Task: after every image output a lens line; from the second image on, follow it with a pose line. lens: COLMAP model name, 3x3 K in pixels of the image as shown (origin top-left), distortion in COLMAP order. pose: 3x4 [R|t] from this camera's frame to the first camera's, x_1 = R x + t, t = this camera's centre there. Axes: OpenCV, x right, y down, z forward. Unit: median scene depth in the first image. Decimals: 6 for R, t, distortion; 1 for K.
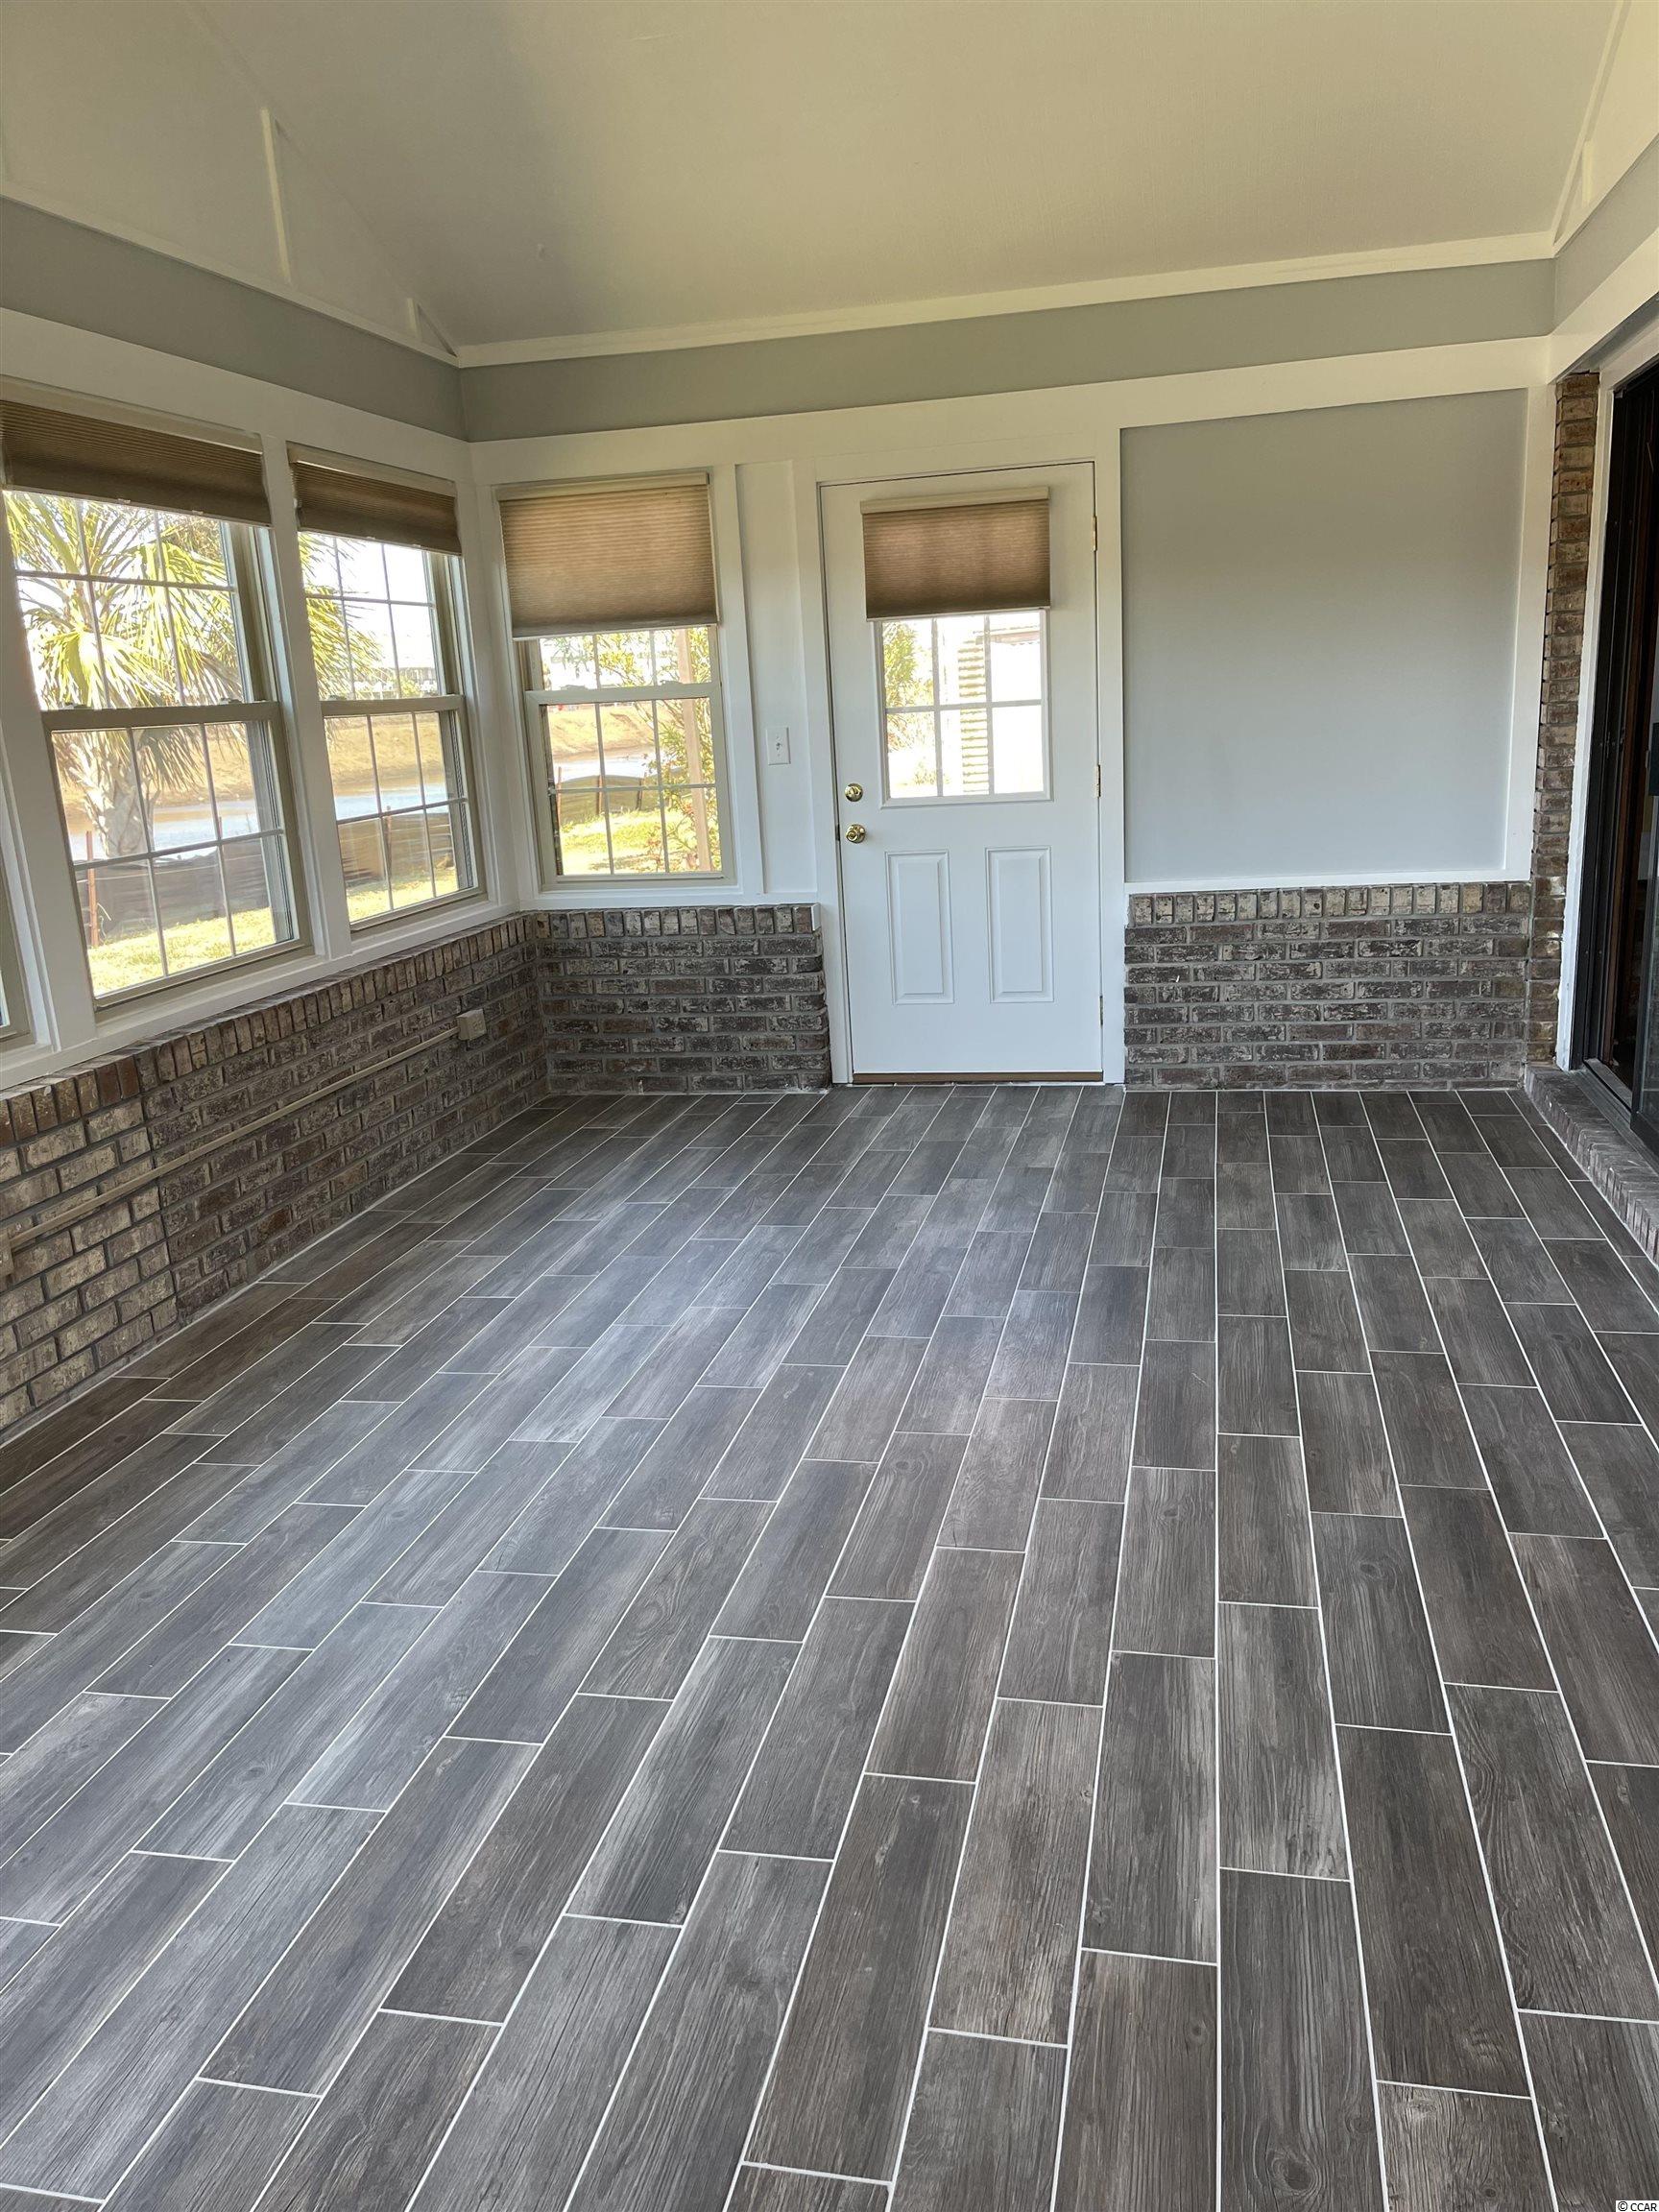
lens RADIAL K [[1659.2, 0, 828.9], [0, 1659.2, 1108.1], [0, 0, 1]] dist [0.071534, -0.094910]
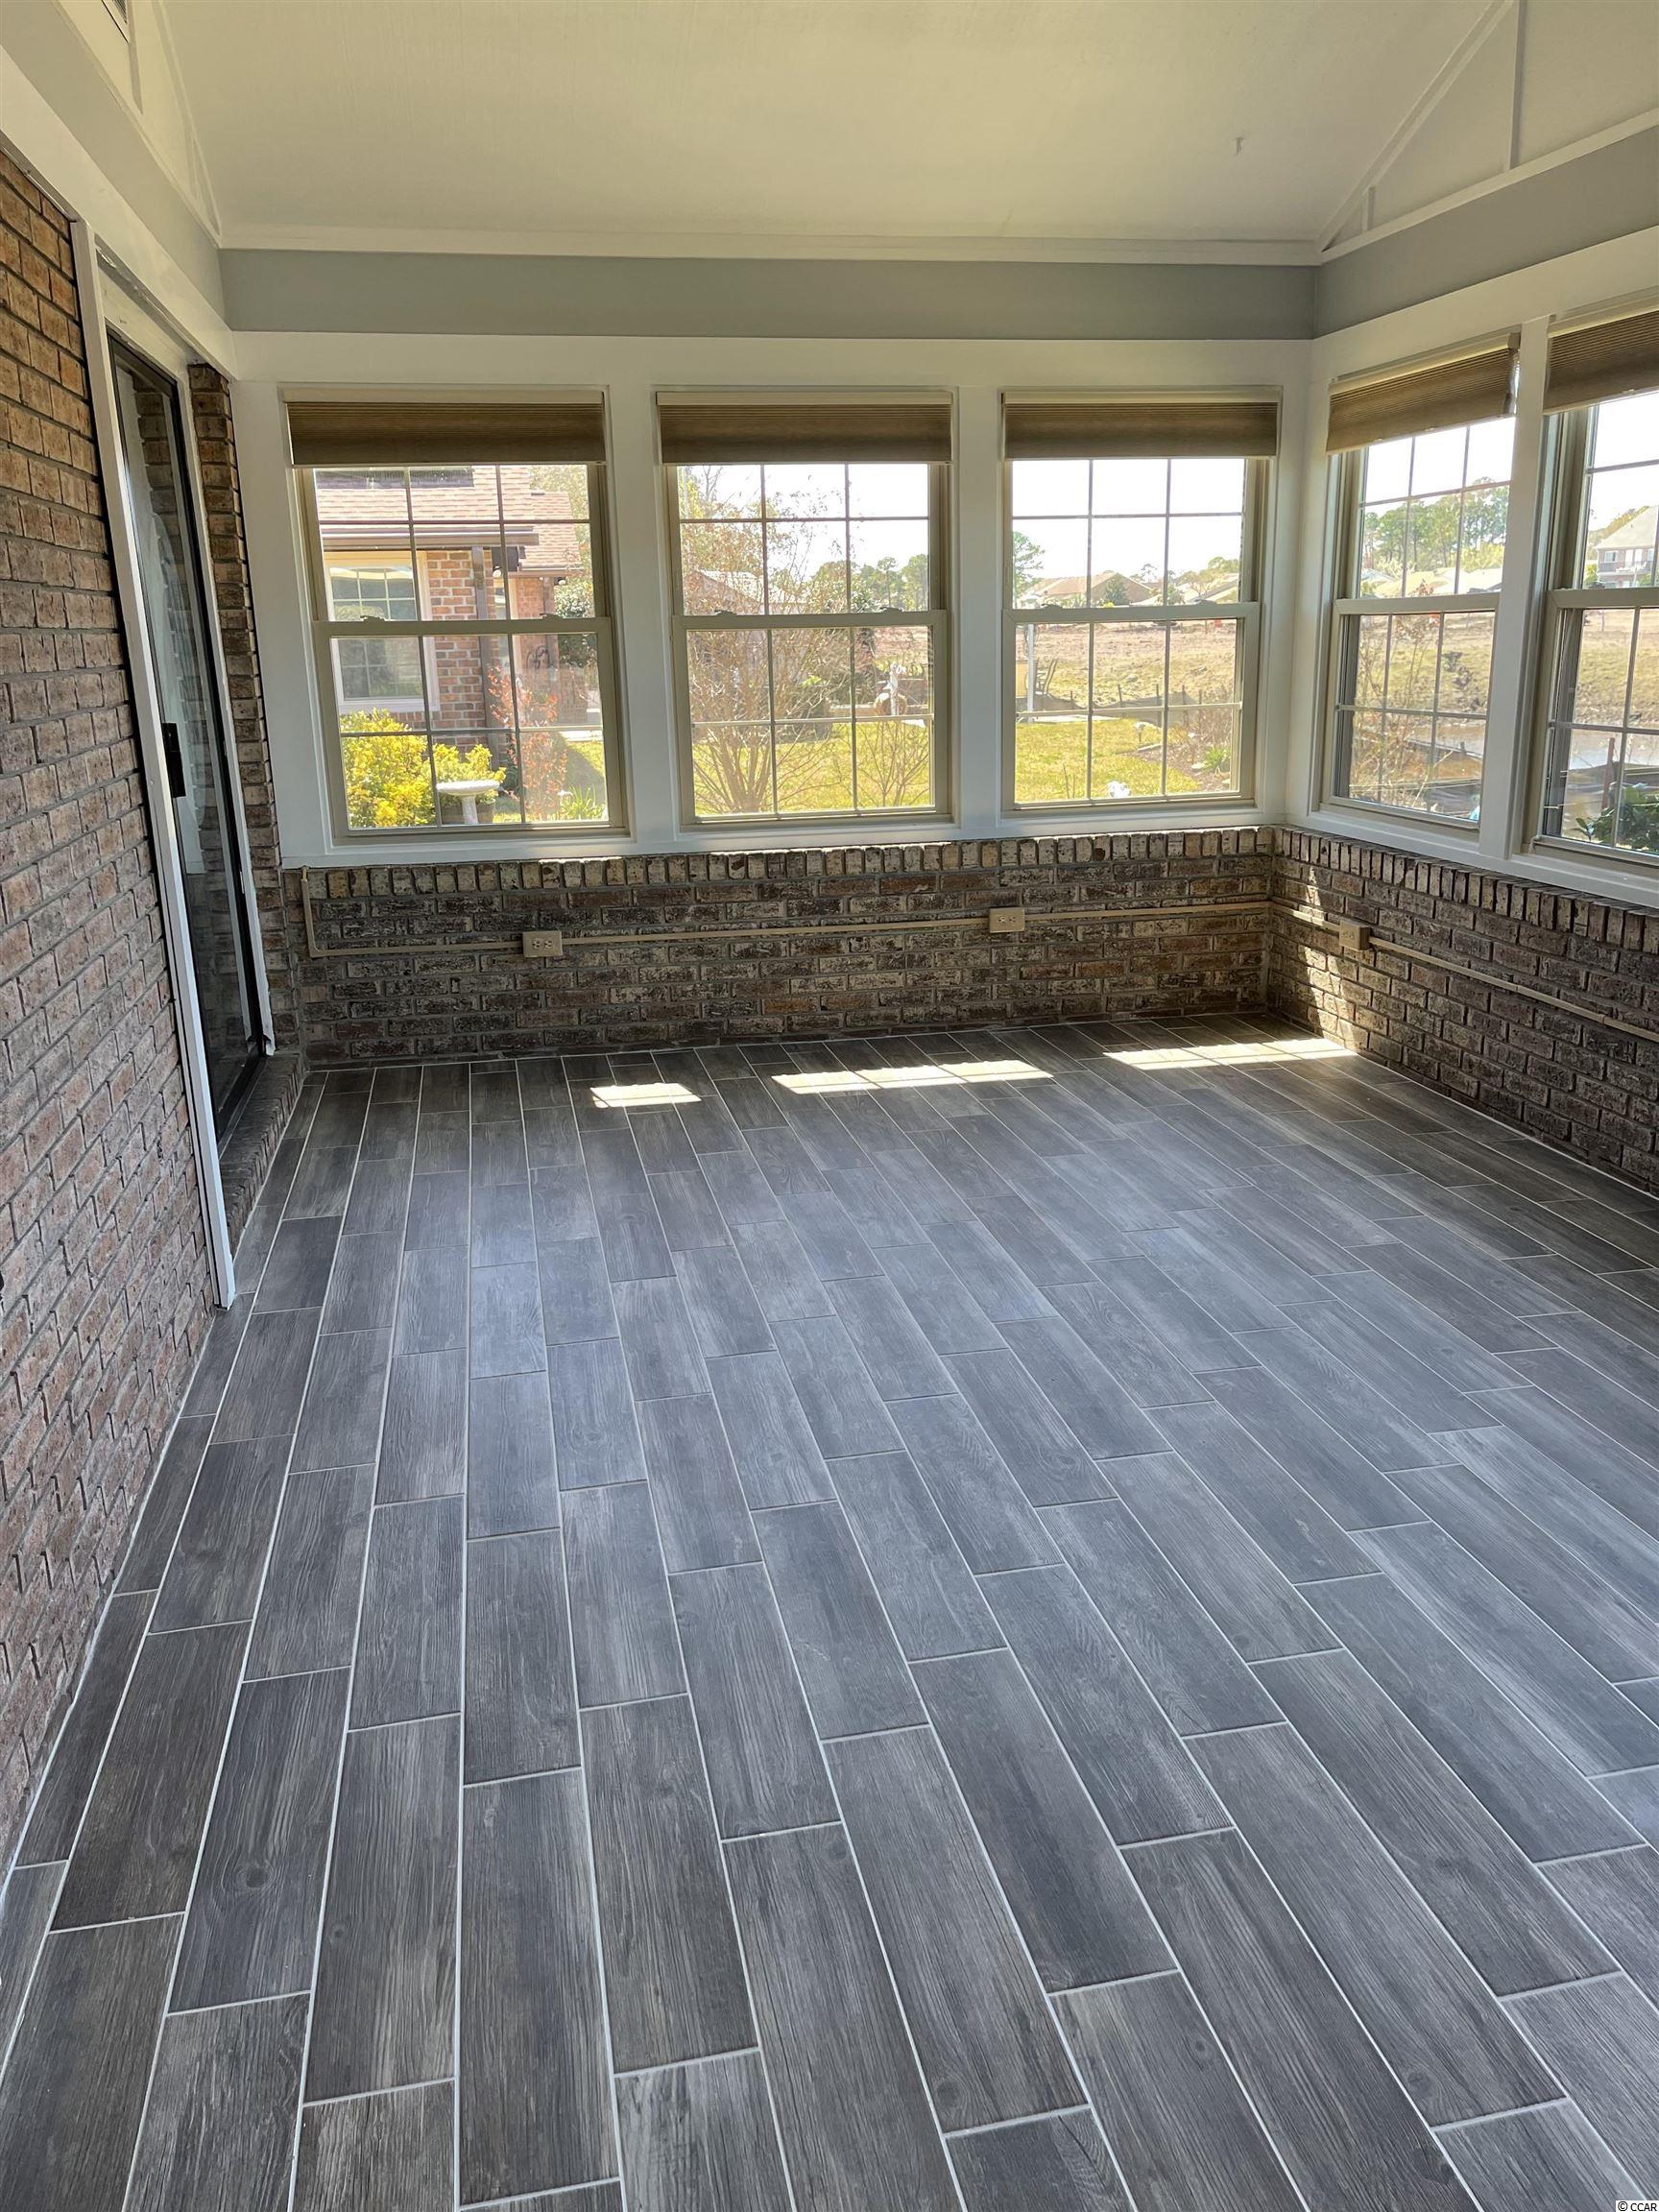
lens RADIAL K [[1659.2, 0, 823.9], [0, 1659.2, 1108.3], [0, 0, 1]] dist [0.071534, -0.094910]
pose [[-0.911451, 0.186788, -0.366562, 0.471736], [-0.025452, 0.863684, 0.503391, -0.421925], [0.410621, 0.468146, -0.782451, 1.571764]]
